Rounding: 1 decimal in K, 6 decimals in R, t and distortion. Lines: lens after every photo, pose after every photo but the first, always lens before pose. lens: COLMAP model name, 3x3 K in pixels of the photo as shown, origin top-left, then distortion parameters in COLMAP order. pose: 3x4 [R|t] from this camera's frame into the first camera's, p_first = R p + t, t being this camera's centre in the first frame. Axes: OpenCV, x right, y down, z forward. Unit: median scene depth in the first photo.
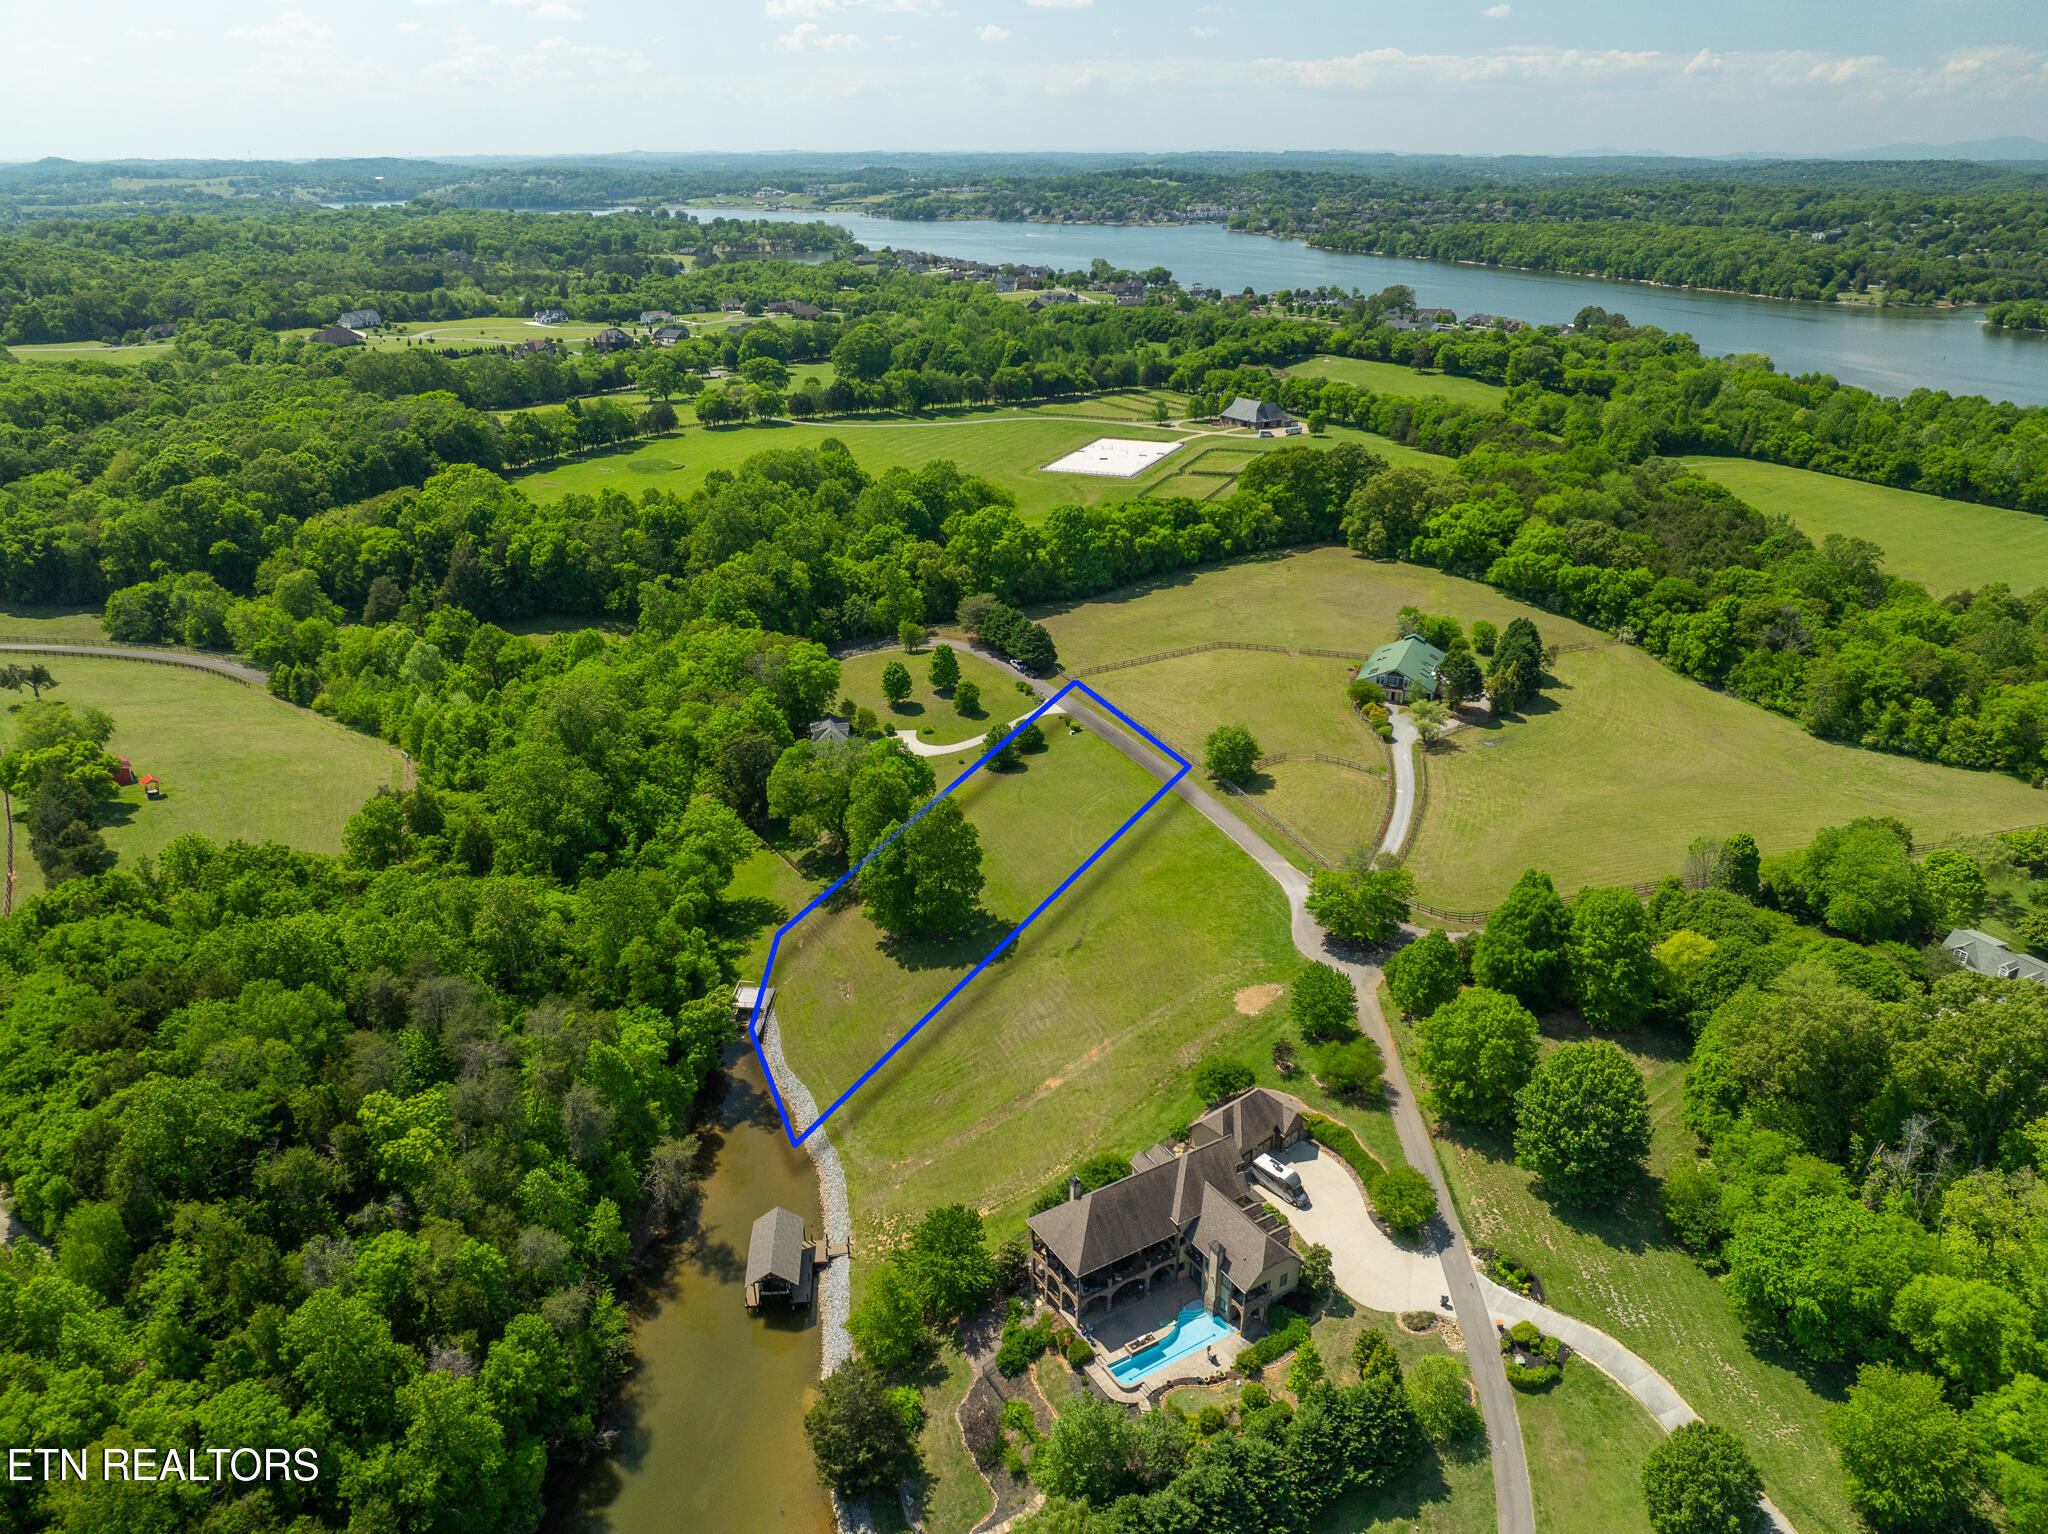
lens RADIAL K [[1439.7, 0, 1049.9], [0, 1439.7, 757.4], [0, 0, 1]] dist [-0.051355, 0.022491]
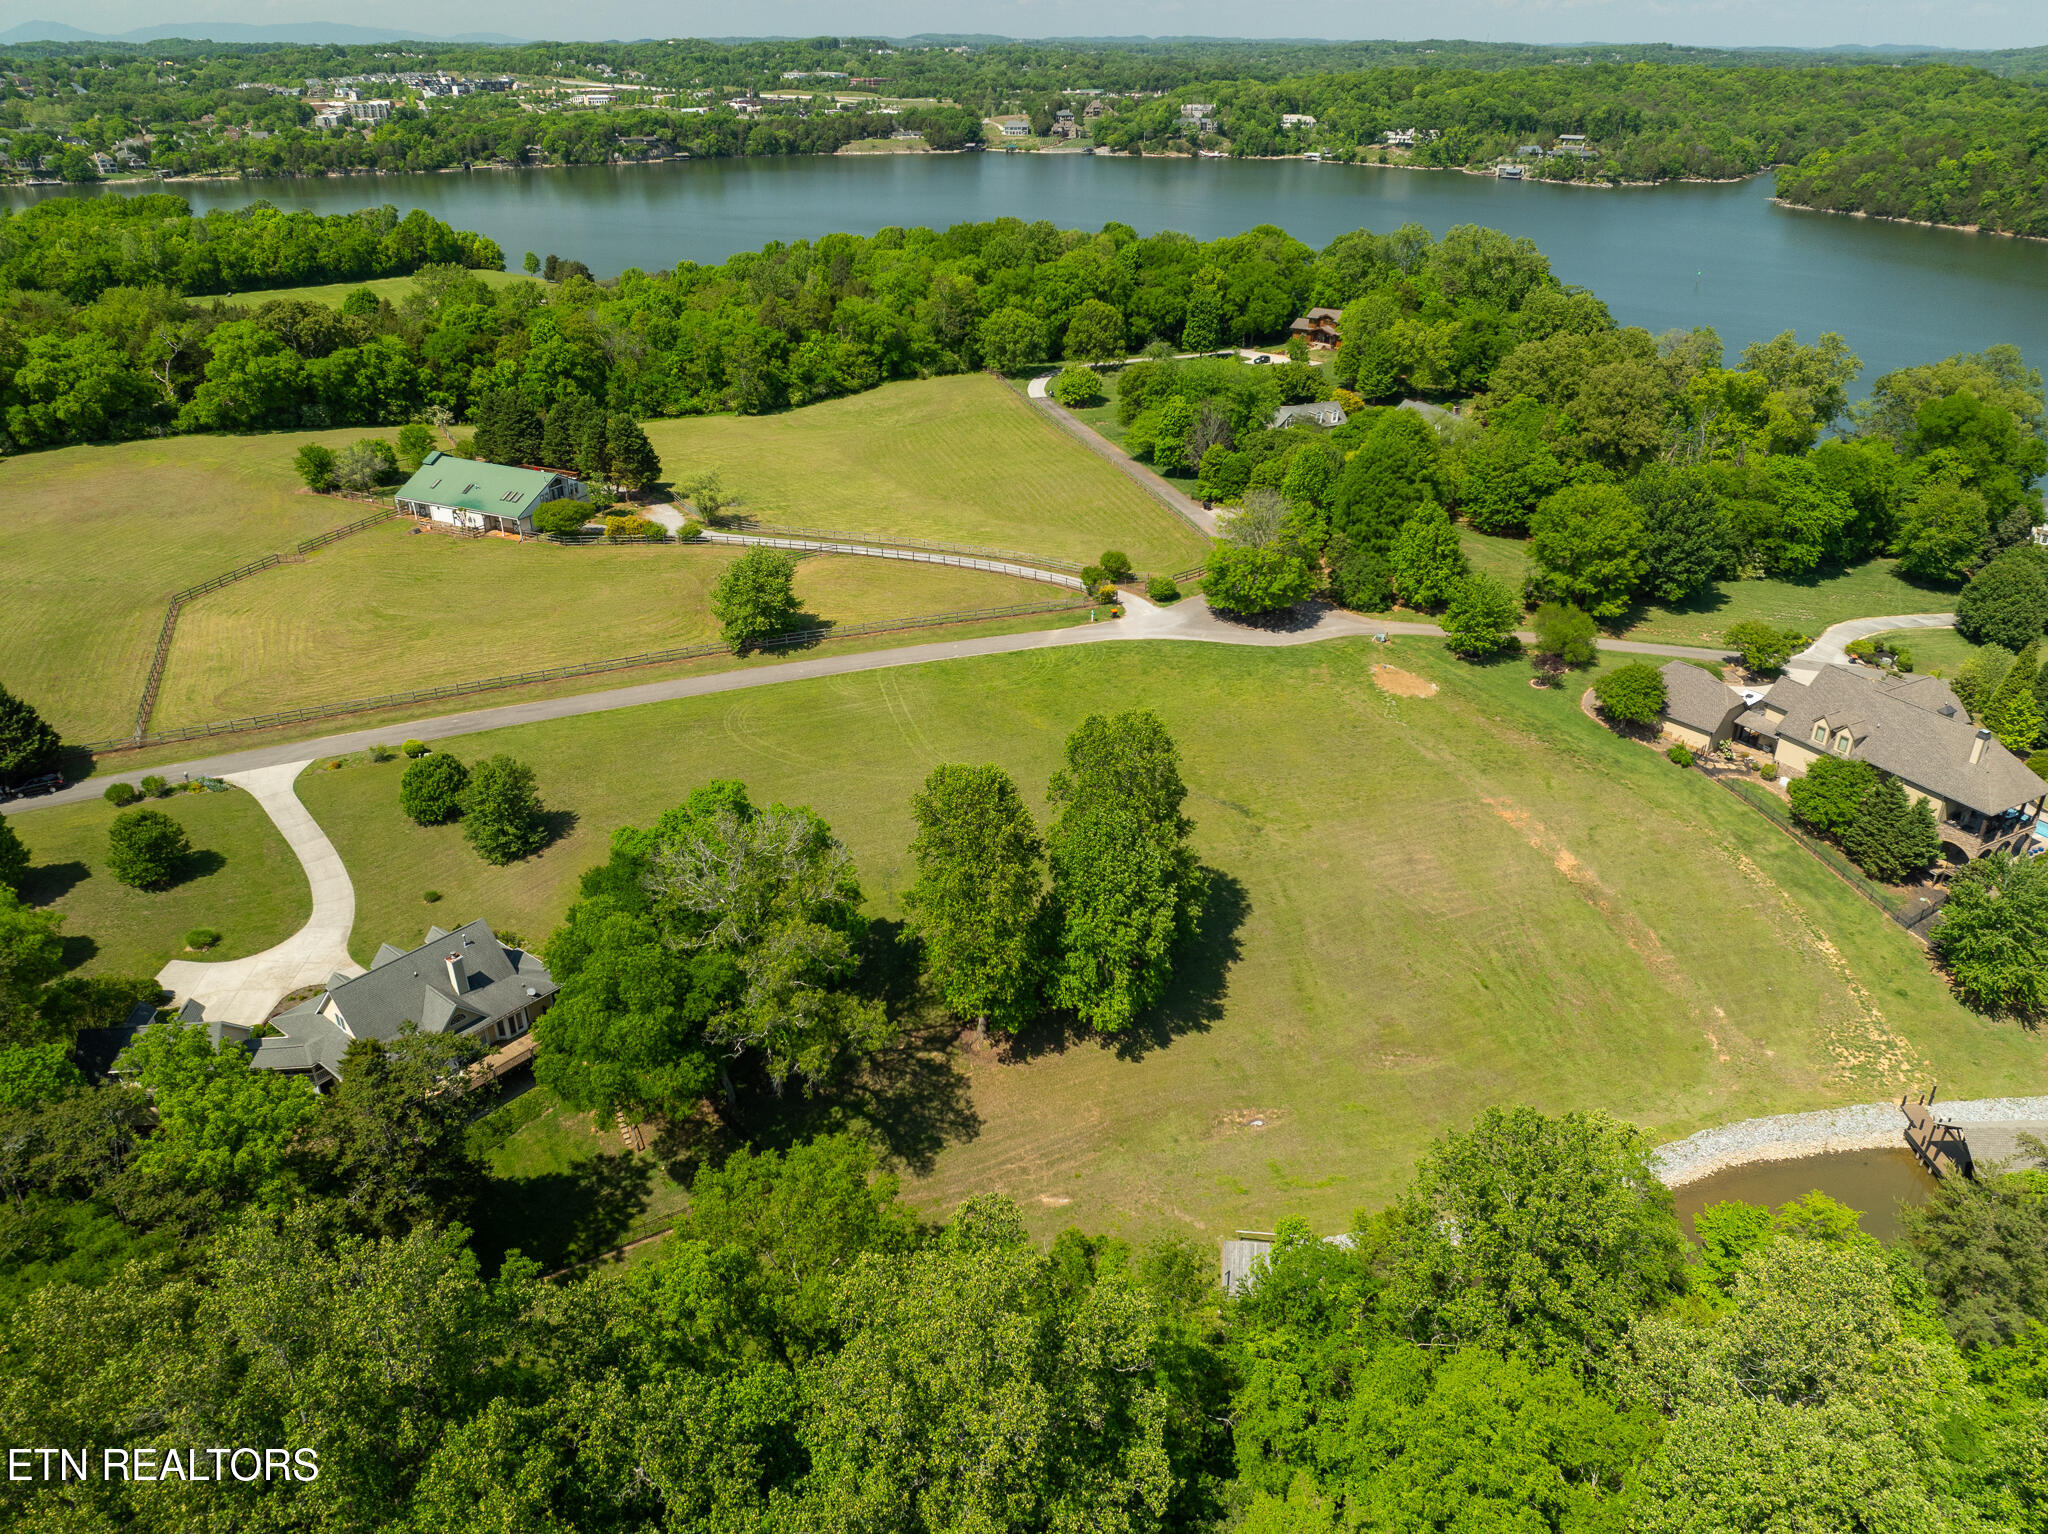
lens RADIAL K [[1439.7, 0, 1032.1], [0, 1439.7, 759.3], [0, 0, 1]] dist [-0.051355, 0.022491]
pose [[0.069368, -0.450629, 0.890012, -0.348641], [0.388668, 0.833872, 0.391911, -0.110032], [-0.918763, 0.318733, 0.232989, 0.592664]]
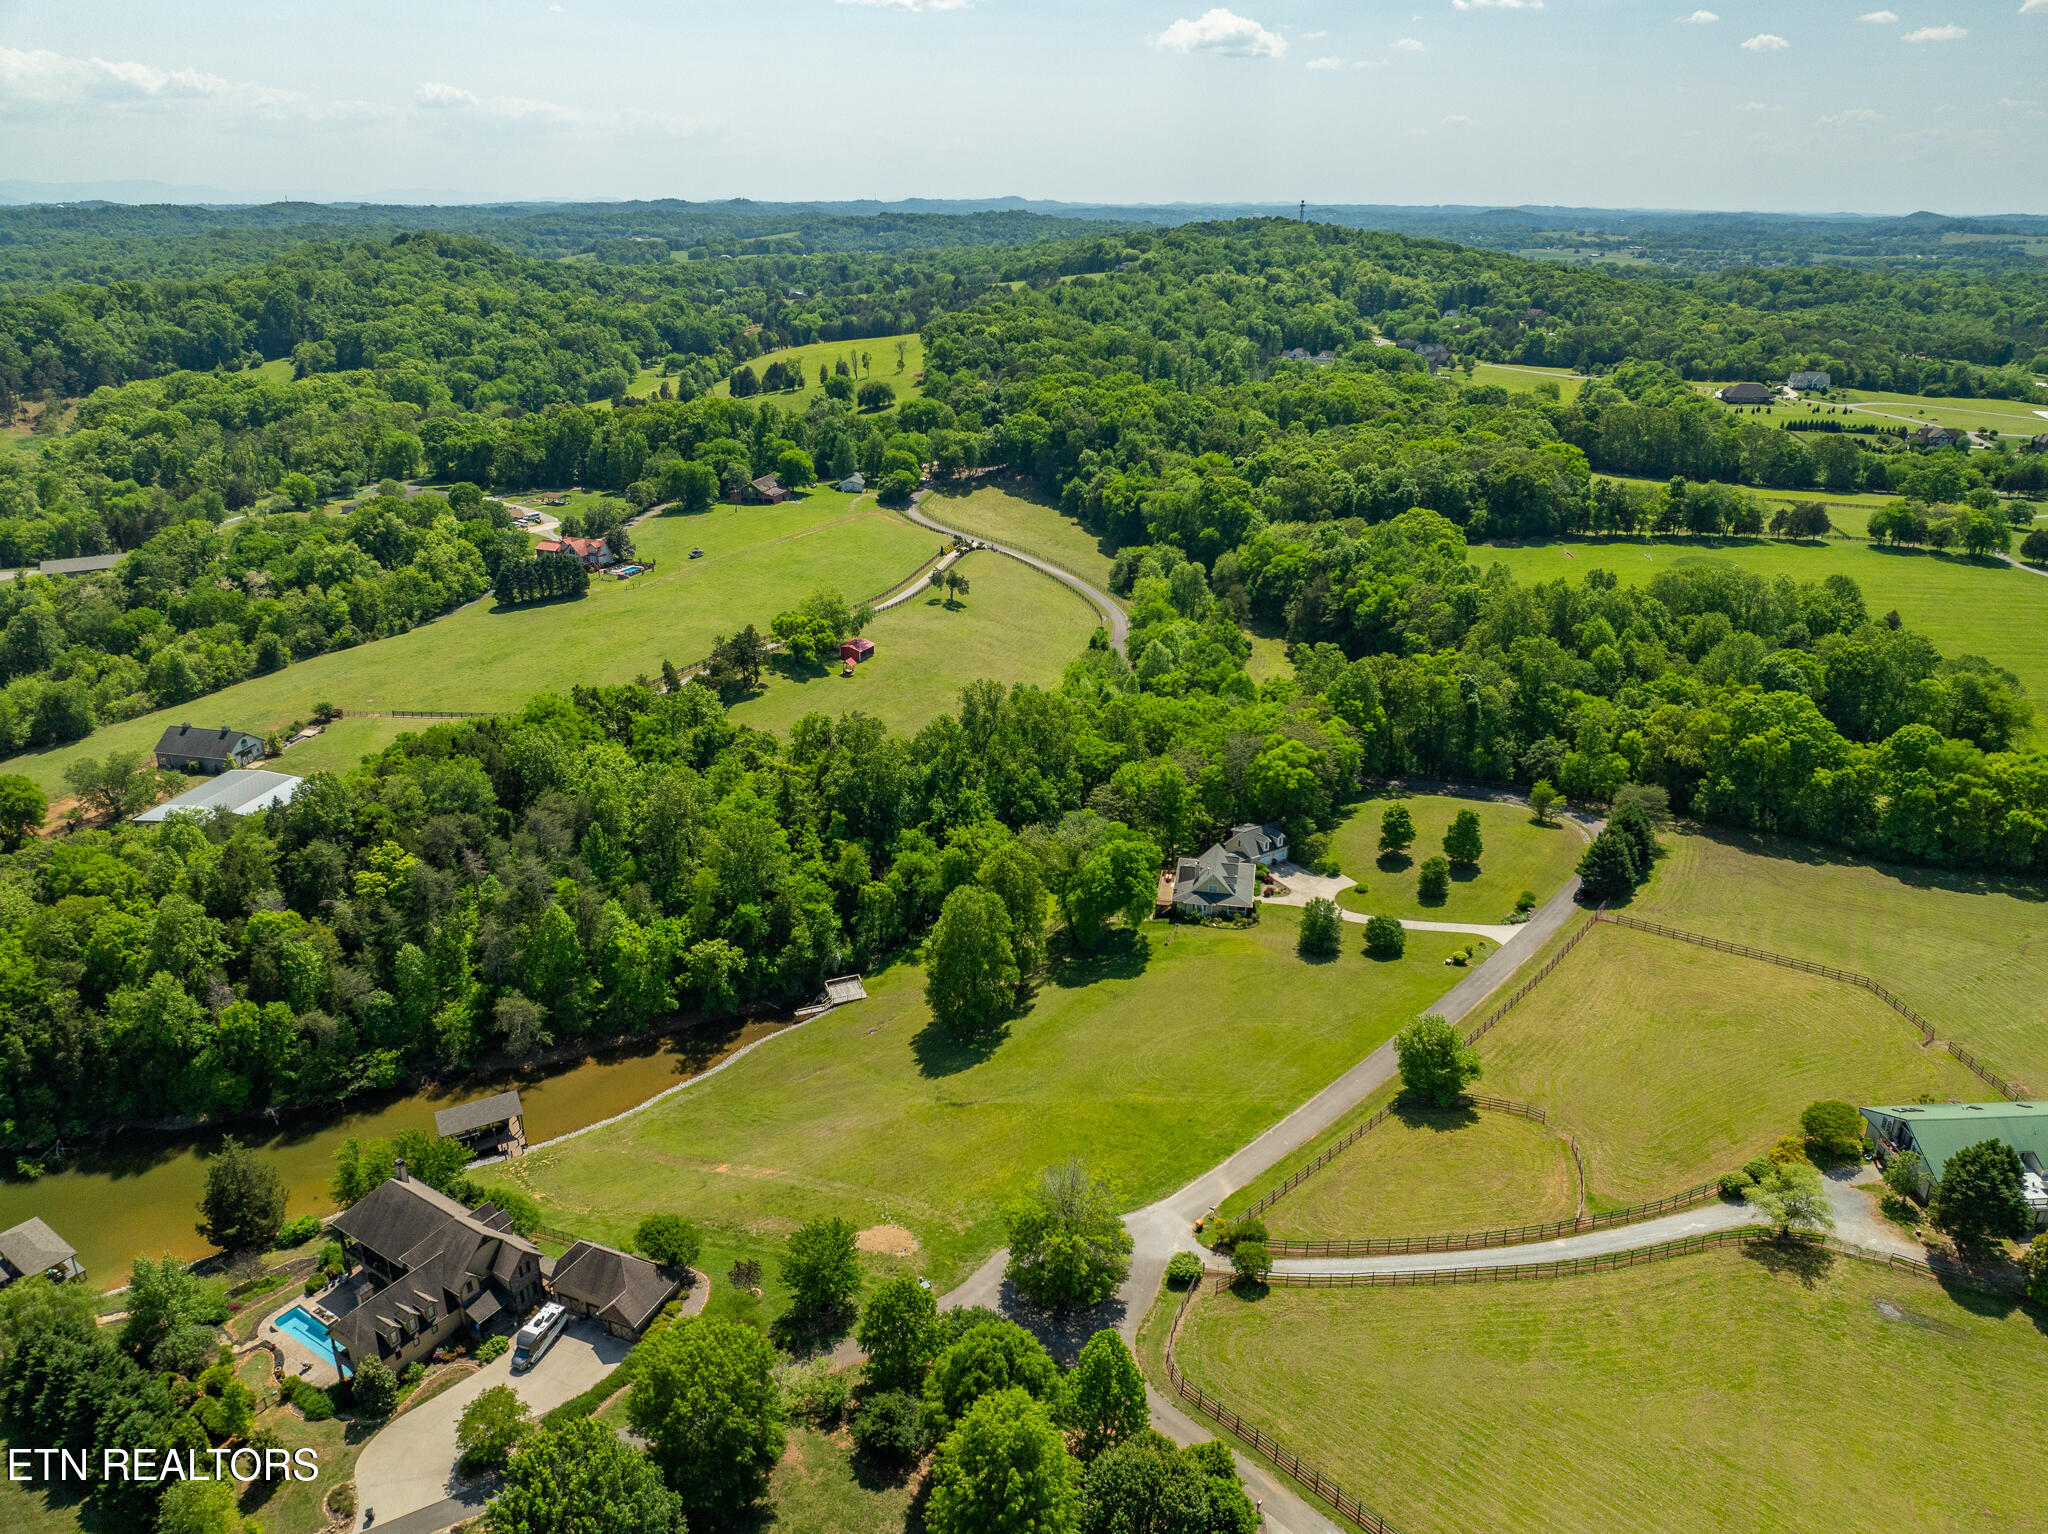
lens RADIAL K [[1439.7, 0, 1032.1], [0, 1439.7, 766.2], [0, 0, 1]] dist [-0.051355, 0.022491]
pose [[0.429799, 0.327128, -0.841582, 0.447771], [-0.351617, 0.919124, 0.177697, -0.144914], [0.831648, 0.219541, 0.510062, 0.348813]]
